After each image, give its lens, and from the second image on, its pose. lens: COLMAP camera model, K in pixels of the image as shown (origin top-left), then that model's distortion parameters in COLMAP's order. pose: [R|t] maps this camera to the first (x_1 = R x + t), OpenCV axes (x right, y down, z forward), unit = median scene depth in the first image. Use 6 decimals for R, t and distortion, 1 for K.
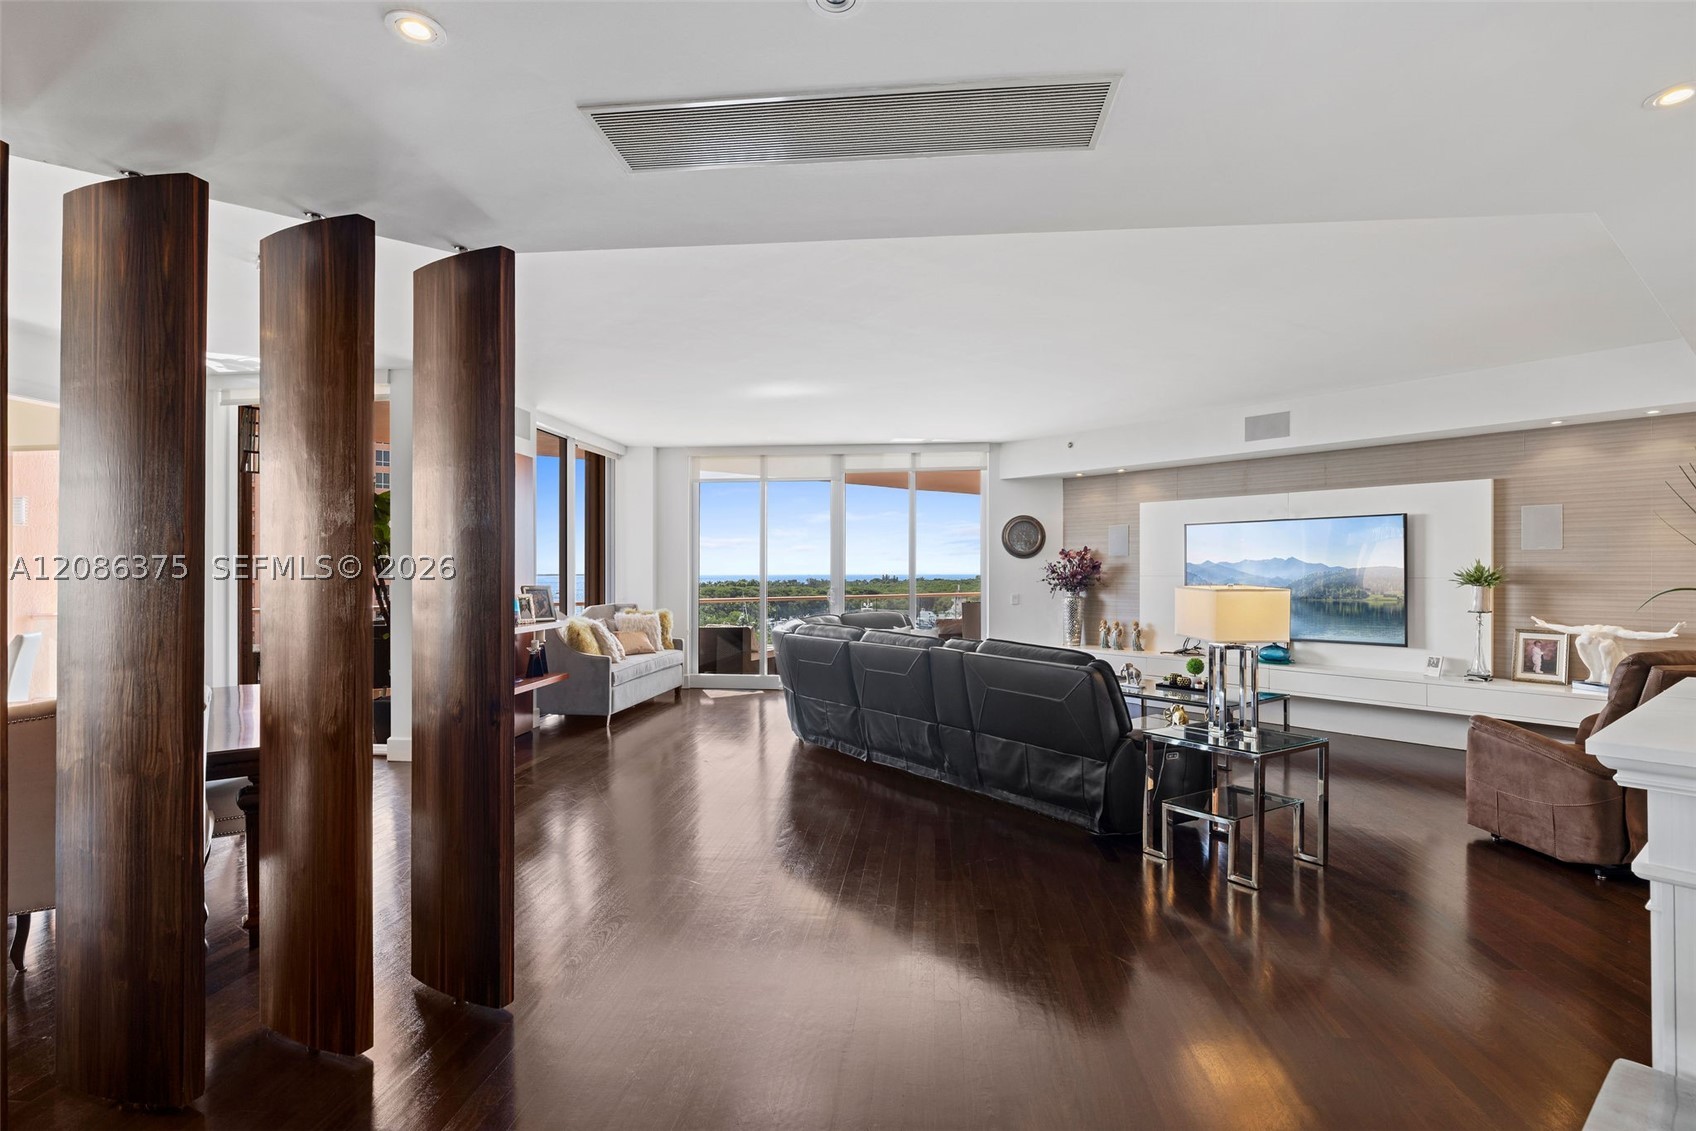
lens RADIAL K [[820.1, 0, 842.6], [0, 820.1, 562.2], [0, 0, 1]] dist [0.016220, 0.000050]
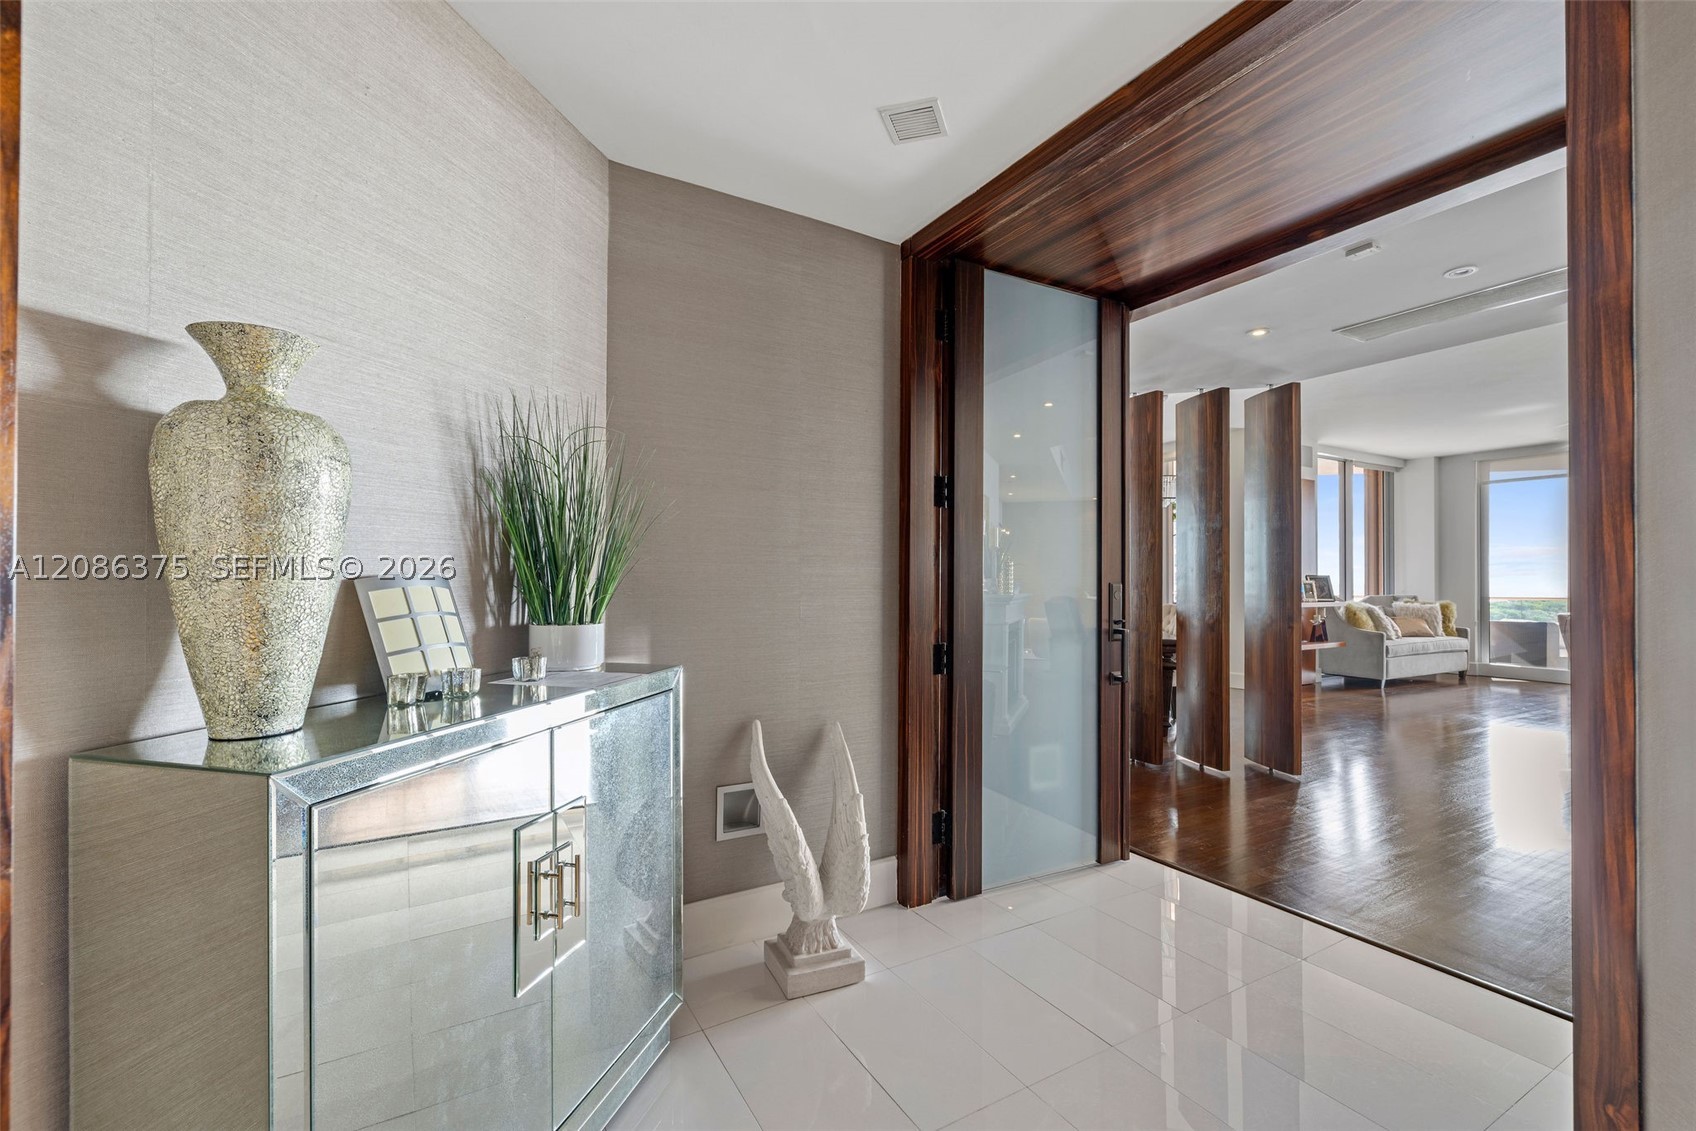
lens RADIAL K [[717.6, 0, 847.4], [0, 717.6, 582.1], [0, 0, 1]] dist [0.000002, 0.000167]
pose [[0.587864, 0.001457, -0.808958, 0.115270], [0.006532, 0.999957, 0.006548, 0.024428], [0.808933, -0.009134, 0.587830, -0.290803]]
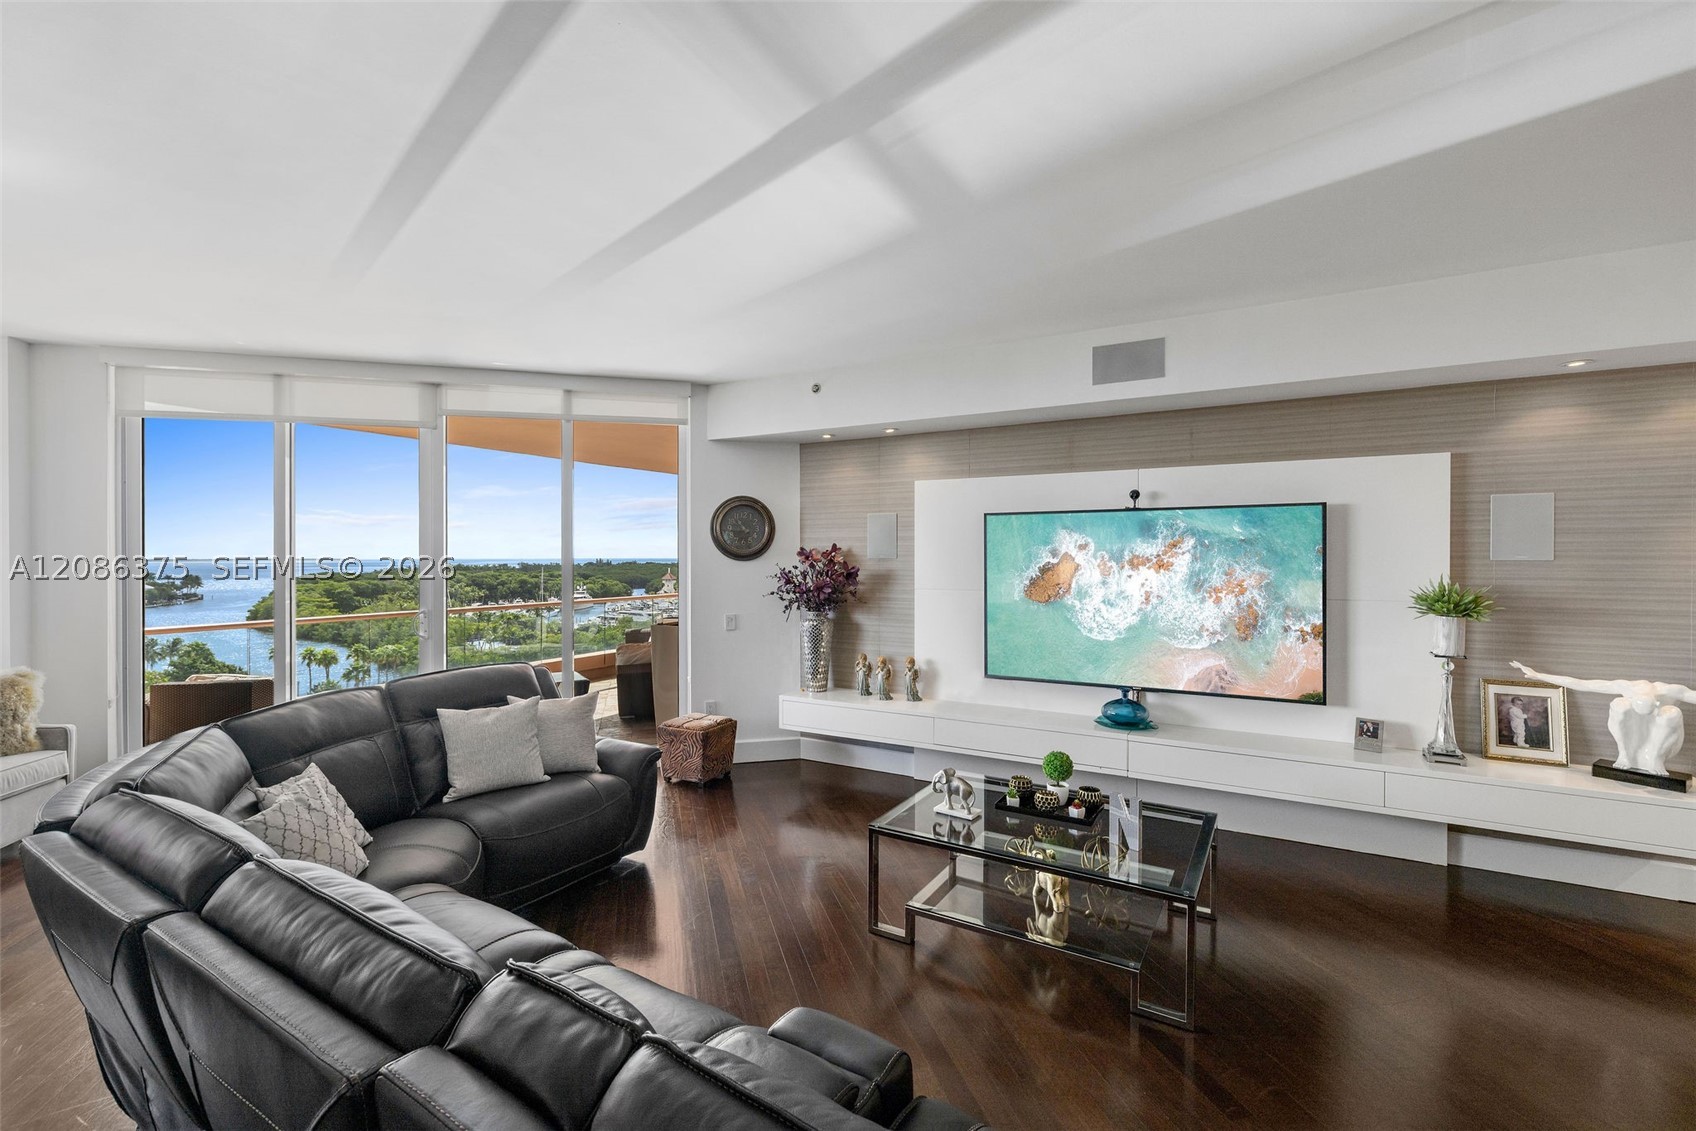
lens RADIAL K [[718.8, 0, 848.0], [0, 718.8, 565.5], [0, 0, 1]] dist [0.000032, -0.000126]
pose [[0.925154, -0.006075, 0.379543, 0.101191], [-0.003122, 0.999716, 0.023611, -0.019103], [-0.379579, -0.023029, 0.924873, 0.555509]]
